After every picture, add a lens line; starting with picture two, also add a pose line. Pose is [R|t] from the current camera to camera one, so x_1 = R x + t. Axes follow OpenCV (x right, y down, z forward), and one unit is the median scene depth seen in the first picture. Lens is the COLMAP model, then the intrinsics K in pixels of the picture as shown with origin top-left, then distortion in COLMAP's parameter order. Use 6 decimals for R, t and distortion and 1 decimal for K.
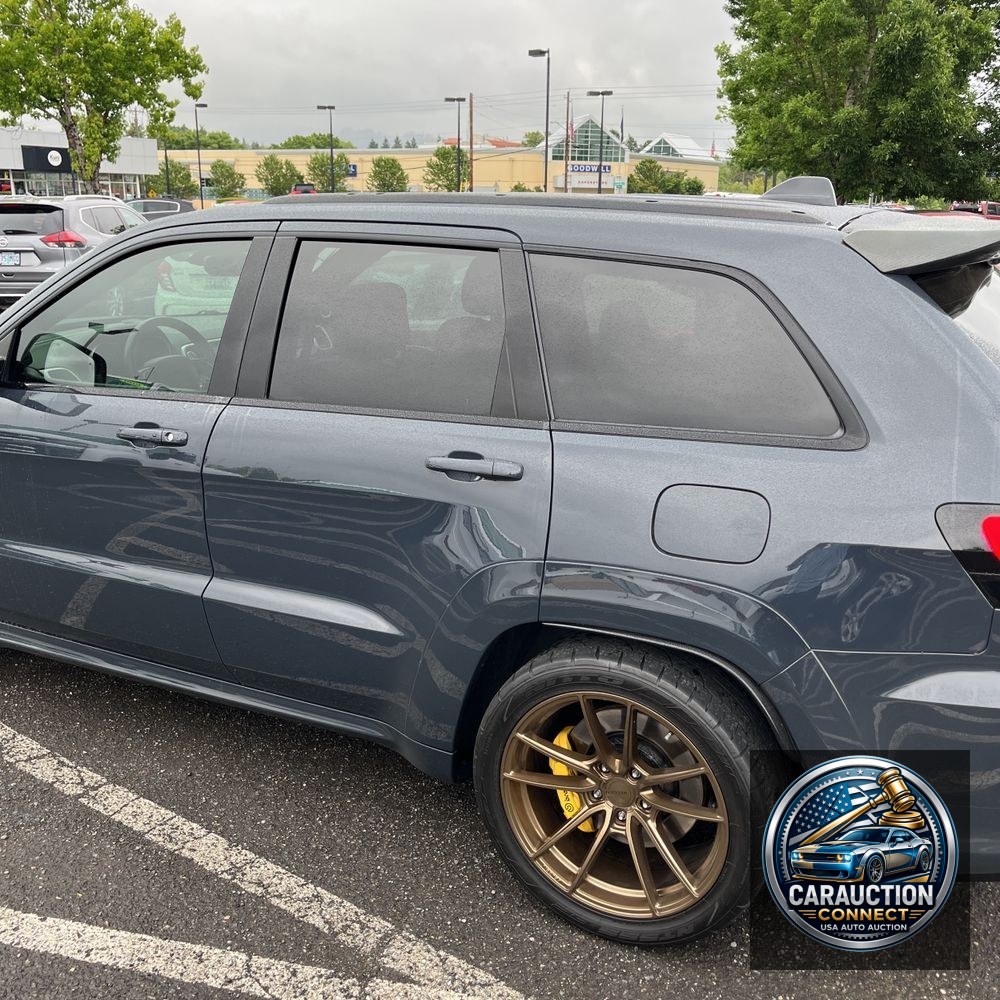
lens RADIAL K [[1027.4, 0, 501.2], [0, 1027.4, 512.8], [0, 0, 1]] dist [0.015784, 0.000000]
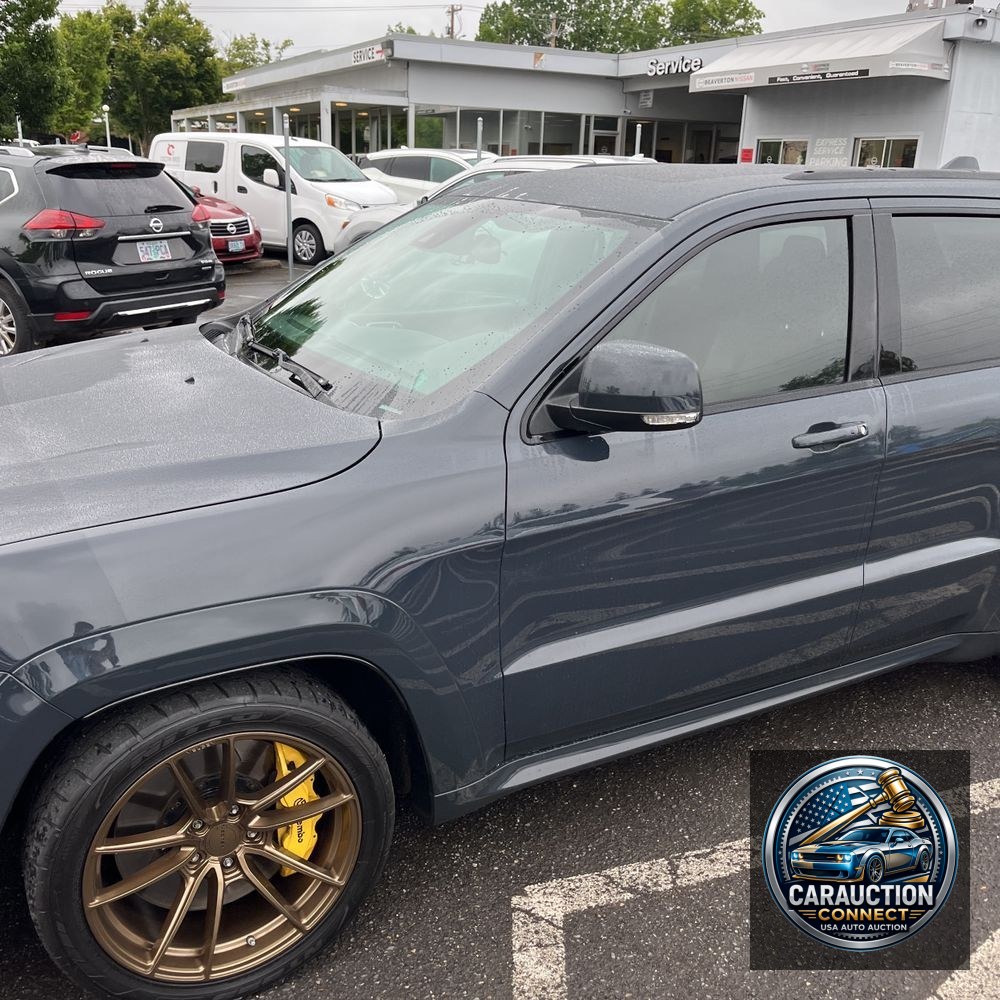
lens RADIAL K [[1027.4, 0, 499.7], [0, 1027.4, 510.9], [0, 0, 1]] dist [0.015784, 0.000000]
pose [[0.562118, -0.262191, 0.784397, -0.144079], [0.222523, 0.961393, 0.161888, -0.025984], [-0.796559, 0.083547, 0.598760, 0.079126]]
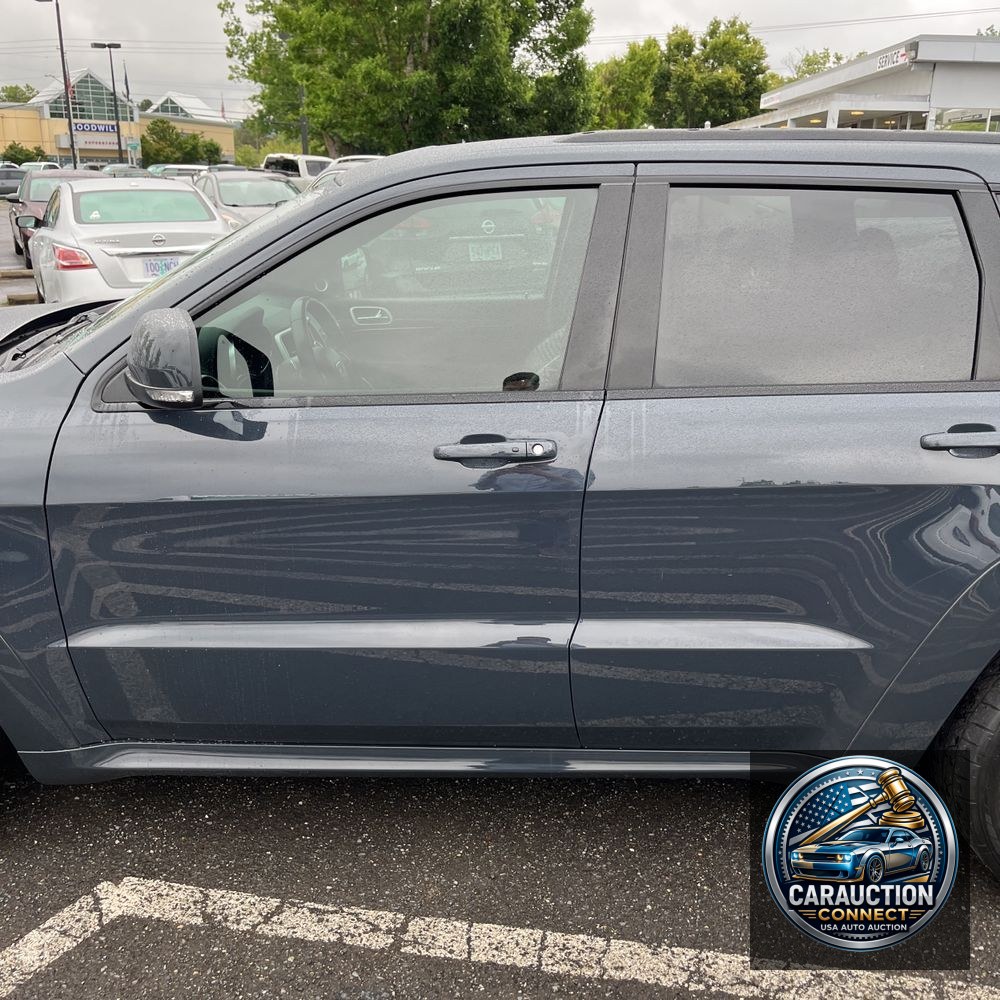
lens RADIAL K [[1027.4, 0, 492.0], [0, 1027.4, 499.5], [0, 0, 1]] dist [0.015784, 0.000000]
pose [[0.901936, -0.132936, 0.410901, -0.075327], [0.124523, 0.991088, 0.047309, -0.008684], [-0.413529, 0.008497, 0.910451, 0.036374]]
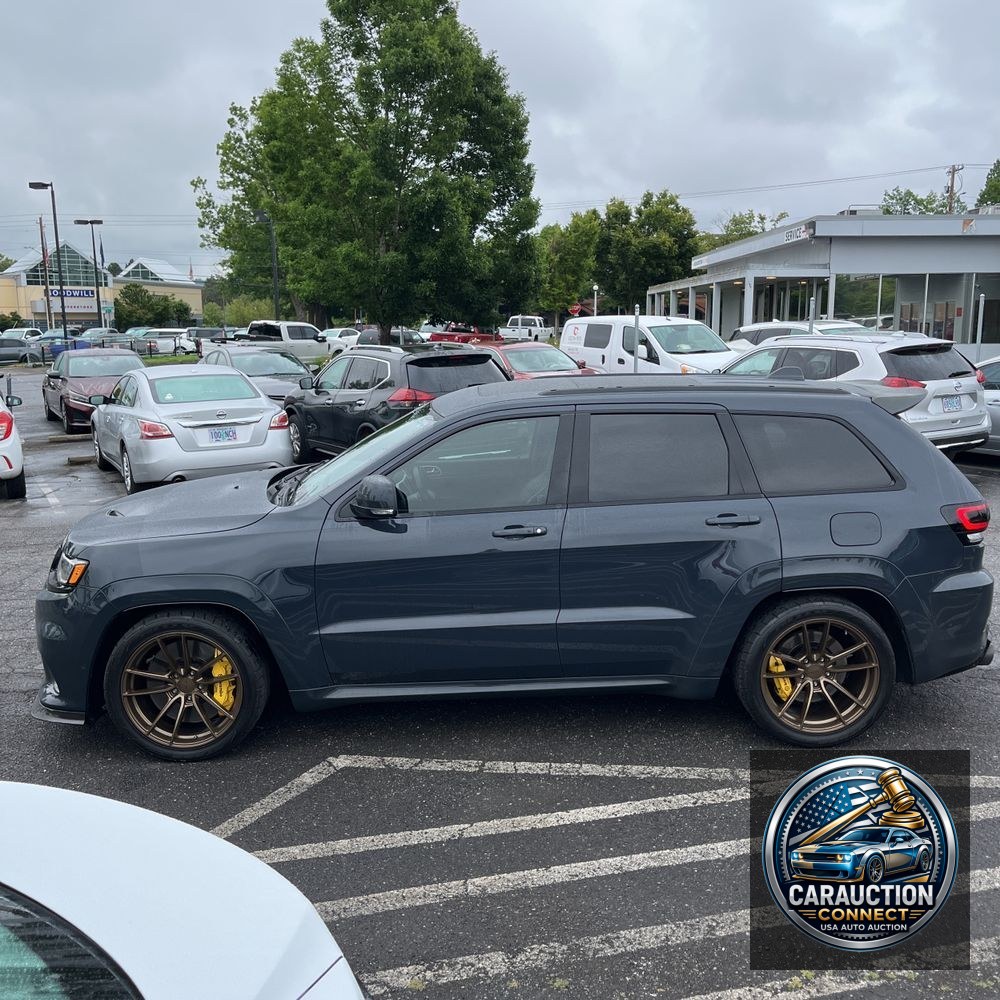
lens RADIAL K [[1027.4, 0, 504.9], [0, 1027.4, 492.5], [0, 0, 1]] dist [0.015784, 0.000000]
pose [[0.876253, -0.102340, 0.470859, -0.131785], [0.160761, 0.983287, -0.085455, 0.000033], [-0.454244, 0.150576, 0.878060, -0.054849]]
